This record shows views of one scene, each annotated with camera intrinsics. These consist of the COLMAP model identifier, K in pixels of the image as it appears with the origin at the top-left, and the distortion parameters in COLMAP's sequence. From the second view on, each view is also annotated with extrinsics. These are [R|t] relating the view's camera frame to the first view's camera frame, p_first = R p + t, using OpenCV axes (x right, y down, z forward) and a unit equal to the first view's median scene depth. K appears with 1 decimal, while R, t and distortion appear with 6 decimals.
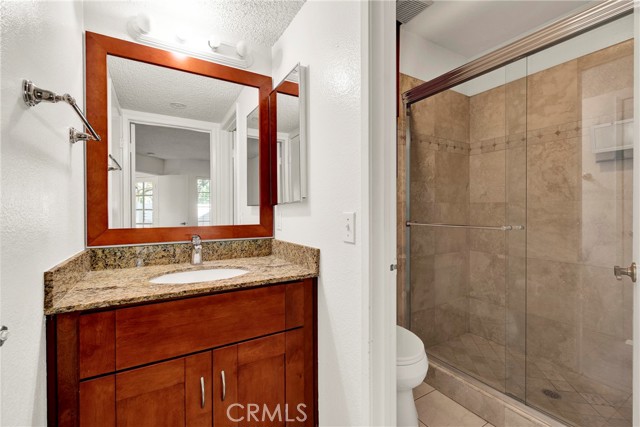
lens RADIAL K [[286.4, 0, 321.0], [0, 286.4, 213.6], [0, 0, 1]] dist [-0.000891, -0.000934]
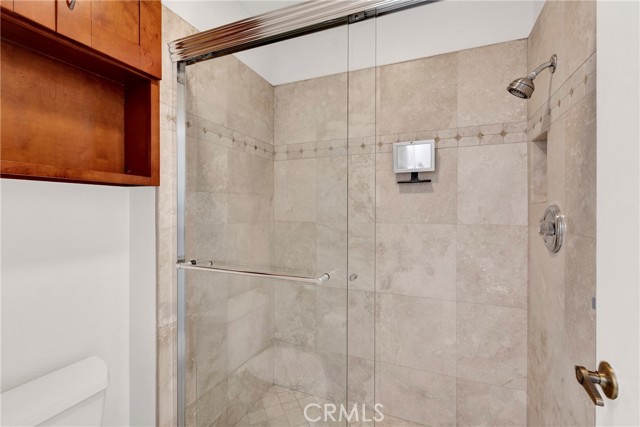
lens RADIAL K [[286.4, 0, 321.2], [0, 286.4, 211.5], [0, 0, 1]] dist [-0.000891, -0.000934]
pose [[0.807672, 0.001672, 0.589629, 0.174738], [0.000832, 0.999992, -0.003975, -0.065818], [-0.589631, 0.003701, 0.807664, 0.315794]]
